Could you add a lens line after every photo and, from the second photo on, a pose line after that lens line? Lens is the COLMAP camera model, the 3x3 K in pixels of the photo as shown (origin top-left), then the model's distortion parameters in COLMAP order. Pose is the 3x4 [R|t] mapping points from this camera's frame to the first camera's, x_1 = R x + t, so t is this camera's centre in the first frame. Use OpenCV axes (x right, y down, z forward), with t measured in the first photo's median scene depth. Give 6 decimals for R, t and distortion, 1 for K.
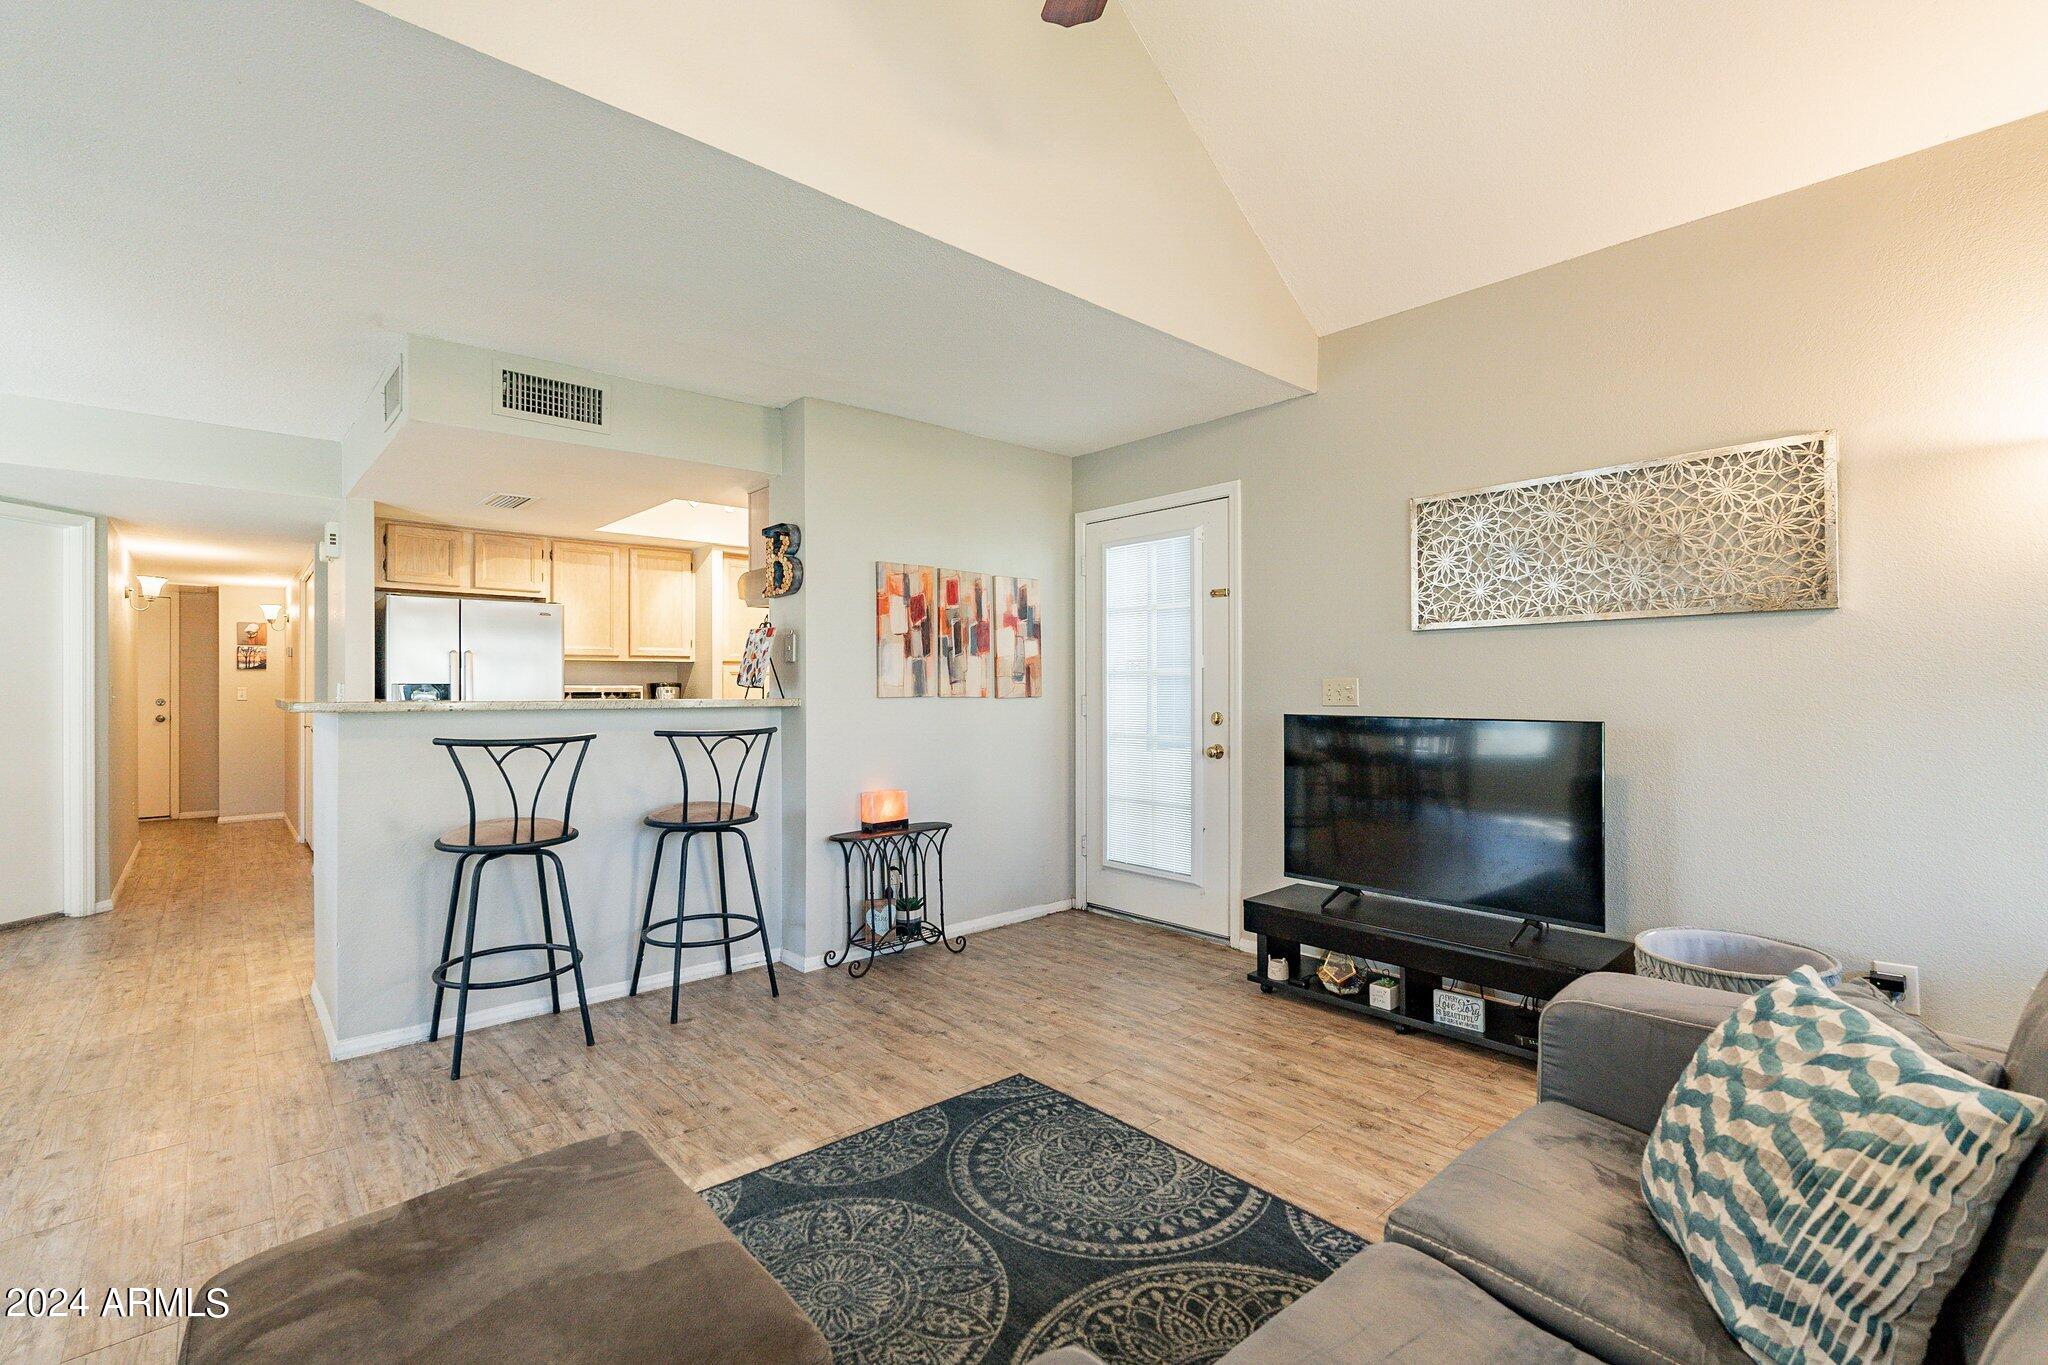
lens RADIAL K [[907.1, 0, 1073.3], [0, 907.1, 685.7], [0, 0, 1]] dist [-0.003123, 0.000636]
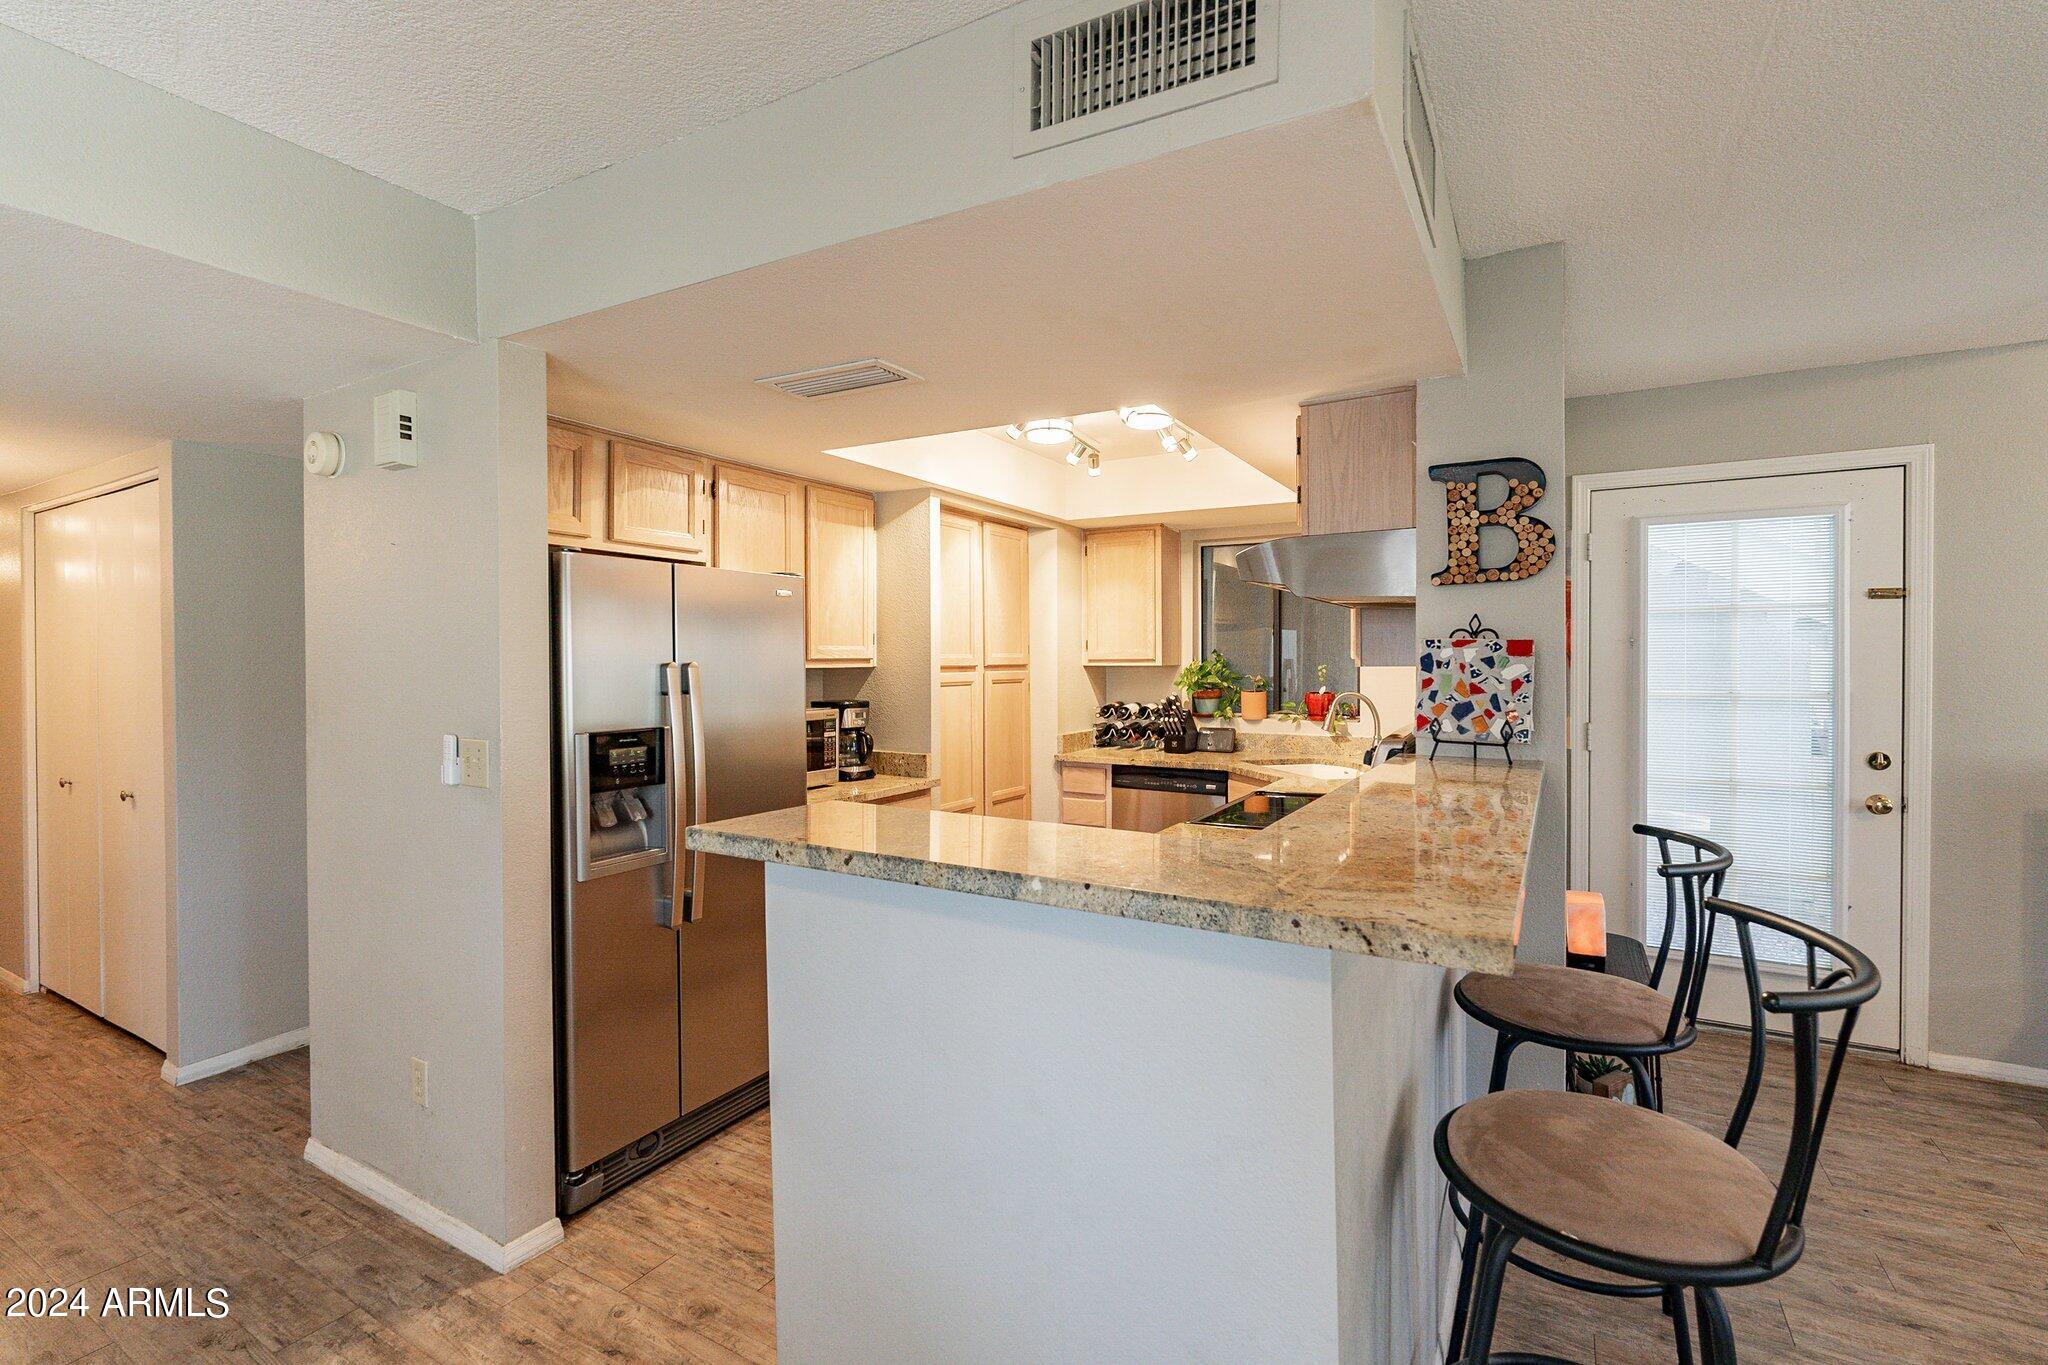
lens RADIAL K [[907.1, 0, 1090.1], [0, 907.1, 667.7], [0, 0, 1]] dist [-0.003123, 0.000636]
pose [[0.954142, 0.001155, 0.299353, -0.684614], [-0.003704, 0.999962, 0.007949, -0.044332], [-0.299333, -0.008693, 0.954109, 0.477314]]
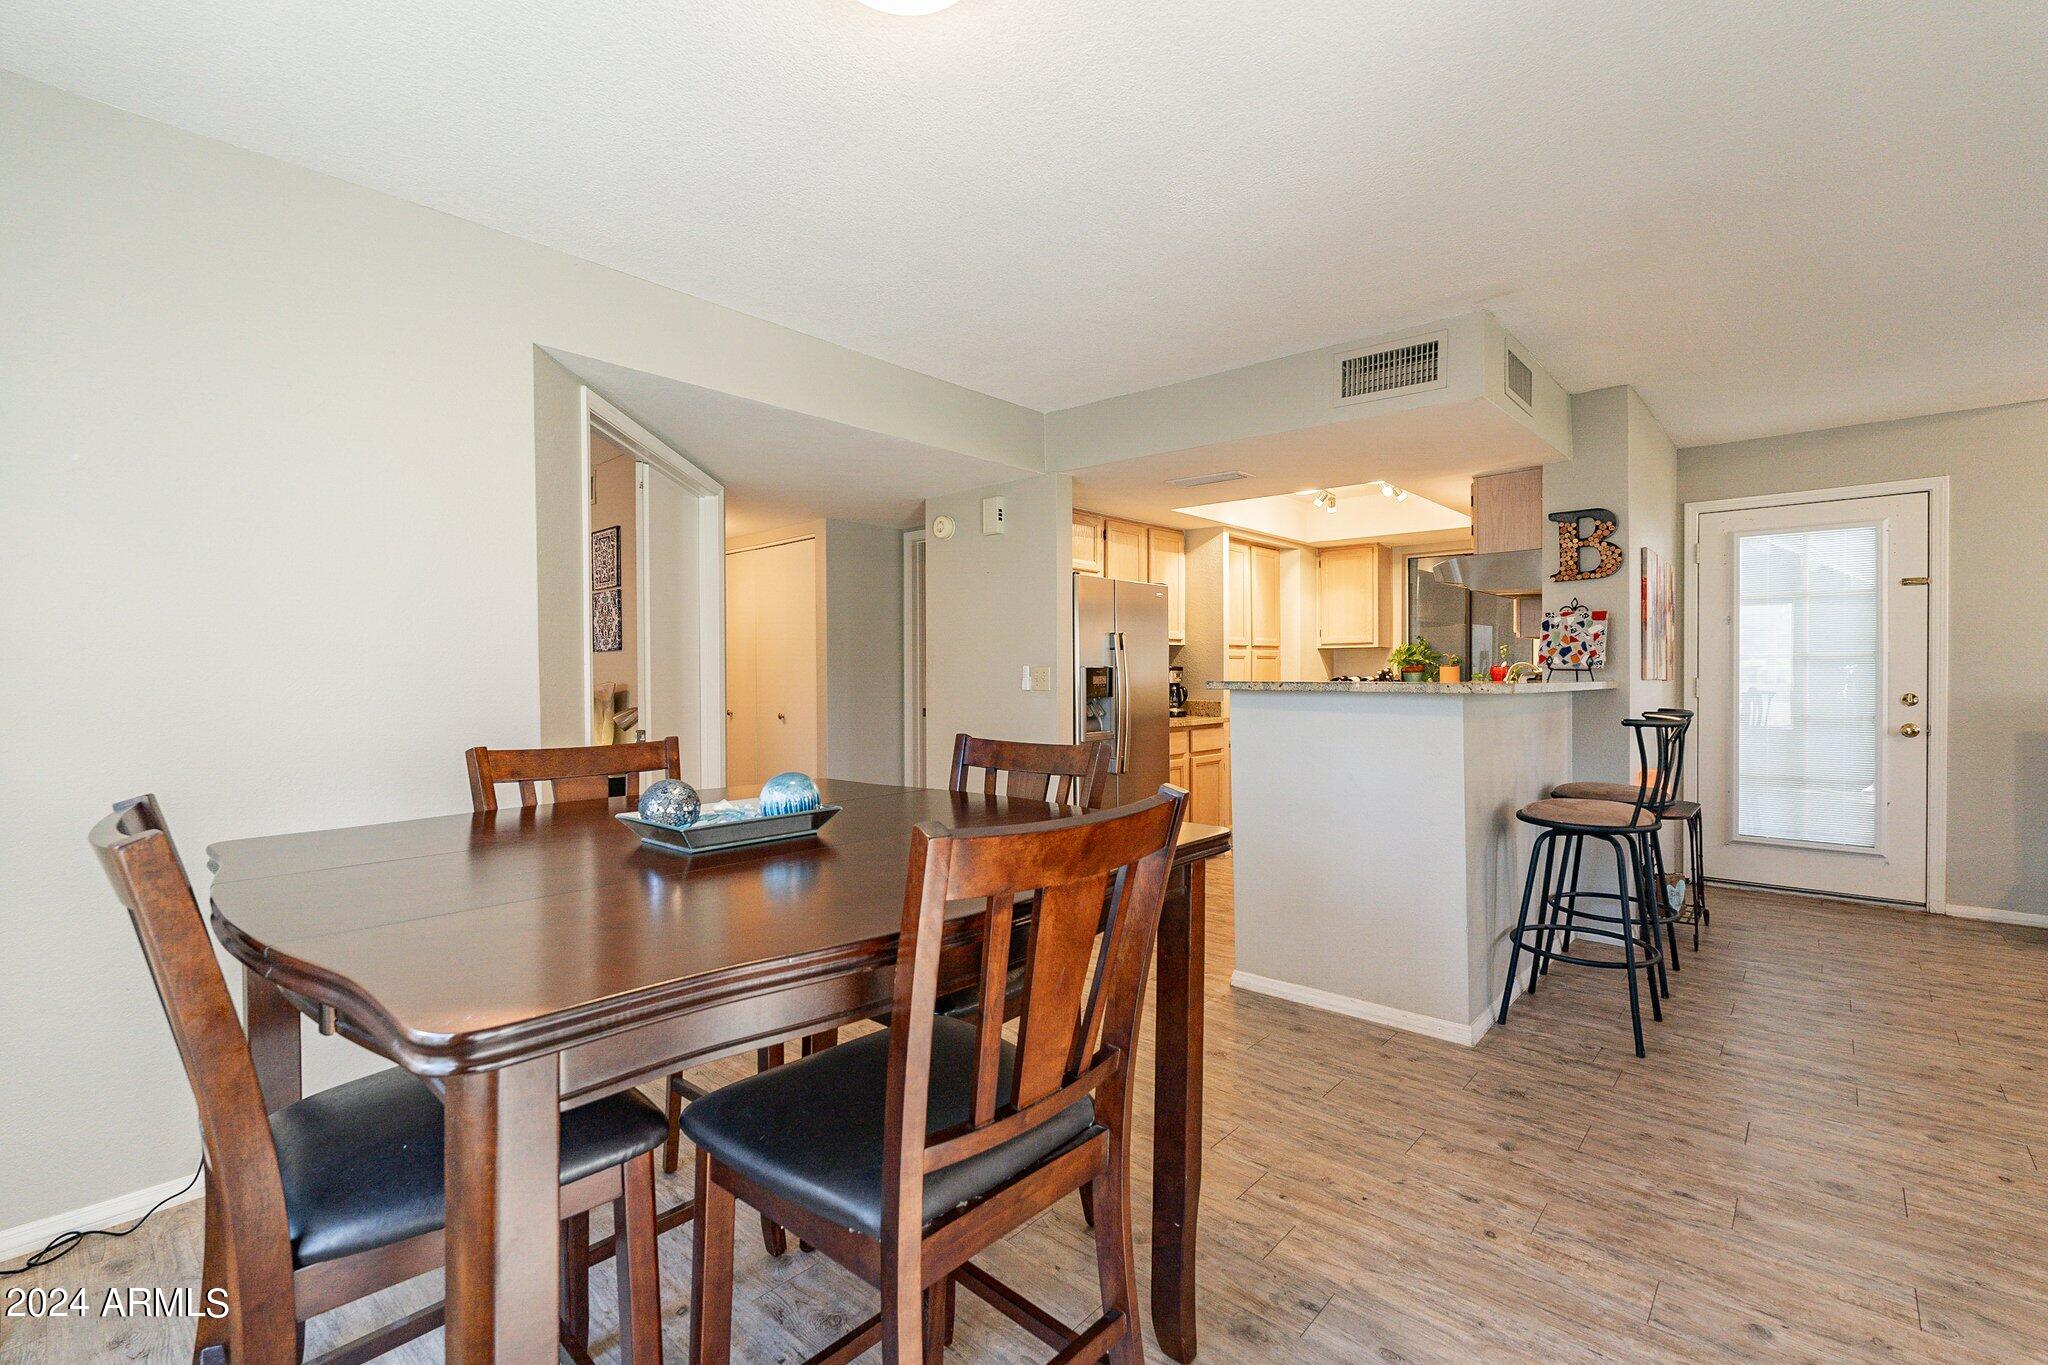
lens RADIAL K [[907.1, 0, 1103.3], [0, 907.1, 681.5], [0, 0, 1]] dist [-0.003123, 0.000636]
pose [[0.994214, -0.000498, 0.107417, -0.893018], [-0.000832, 0.999923, 0.012343, 0.002569], [-0.107415, -0.012361, 0.994137, 0.042246]]
